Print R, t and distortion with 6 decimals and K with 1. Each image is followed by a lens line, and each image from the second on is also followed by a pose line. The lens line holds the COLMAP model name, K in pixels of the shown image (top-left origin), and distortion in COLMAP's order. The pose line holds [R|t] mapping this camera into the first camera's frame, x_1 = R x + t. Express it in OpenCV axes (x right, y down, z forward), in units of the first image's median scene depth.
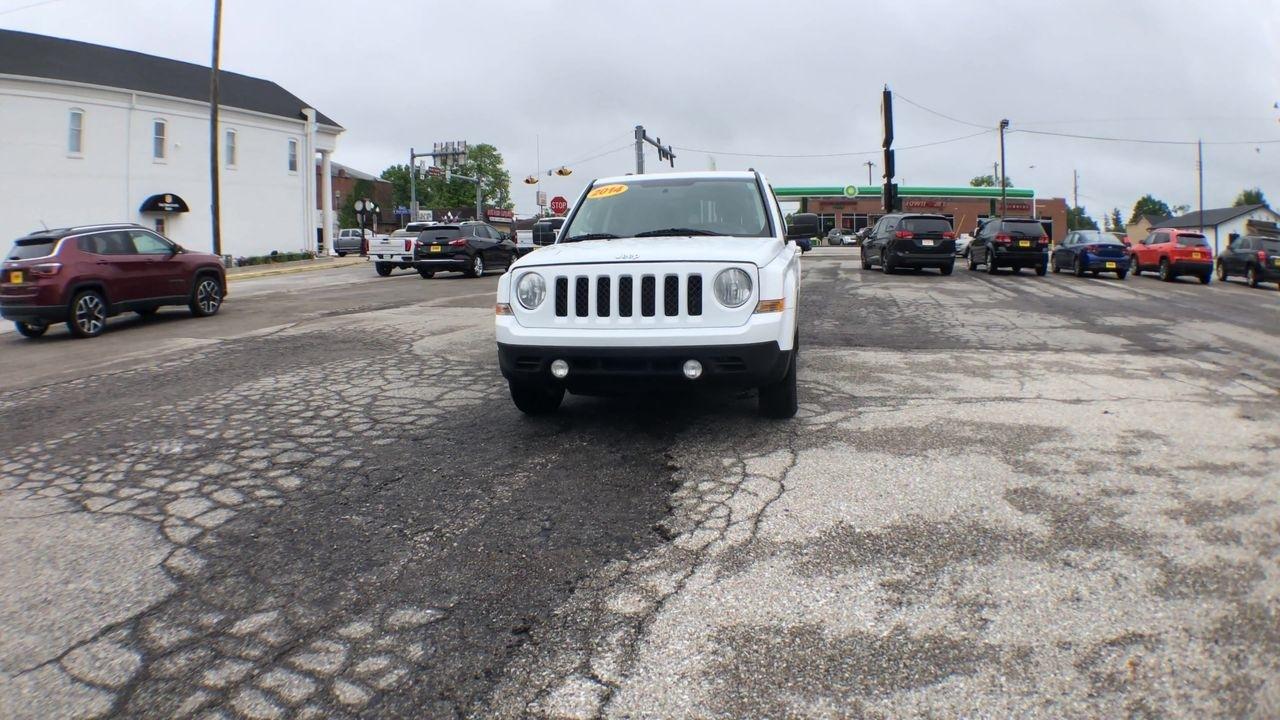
lens RADIAL K [[785.1, 0, 618.7], [0, 785.1, 338.5], [0, 0, 1]] dist [-0.266032, 0.052034]
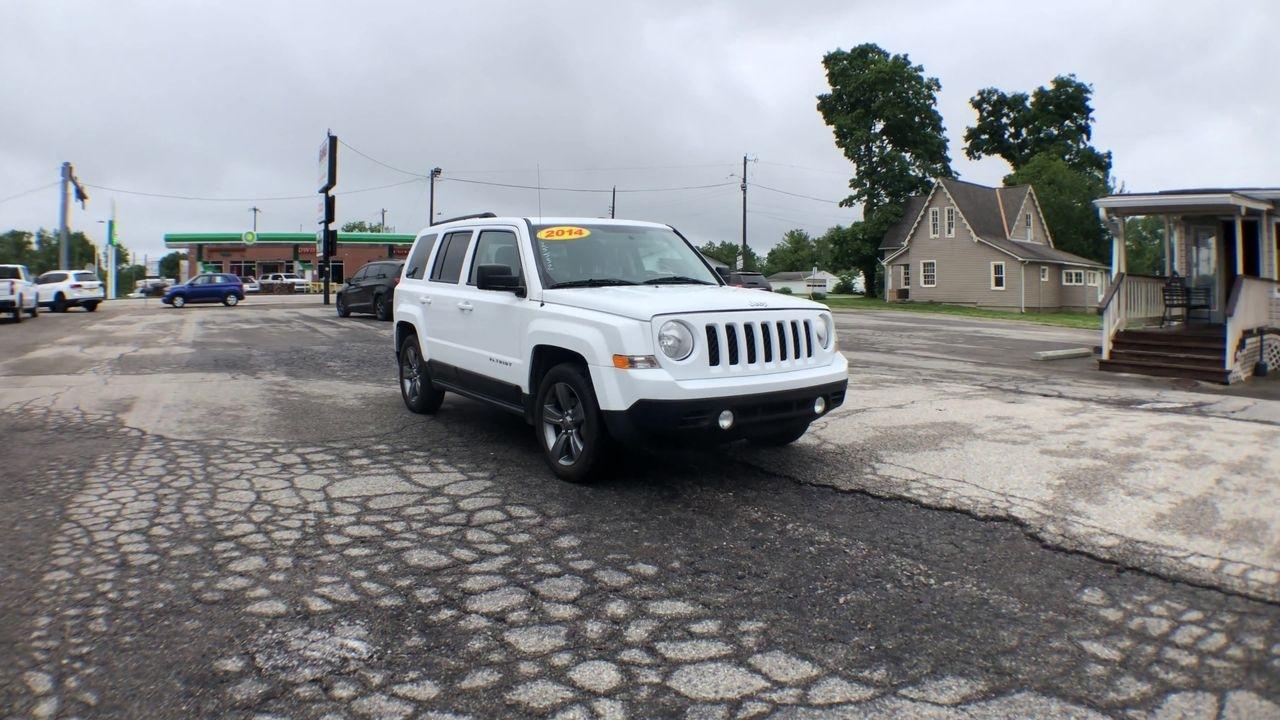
lens RADIAL K [[785.1, 0, 618.7], [0, 785.1, 338.5], [0, 0, 1]] dist [-0.266032, 0.052034]
pose [[0.677786, -0.028244, 0.734717, -0.213746], [0.073757, 0.996833, -0.029721, -0.010360], [-0.731551, 0.074335, 0.677723, 0.106948]]
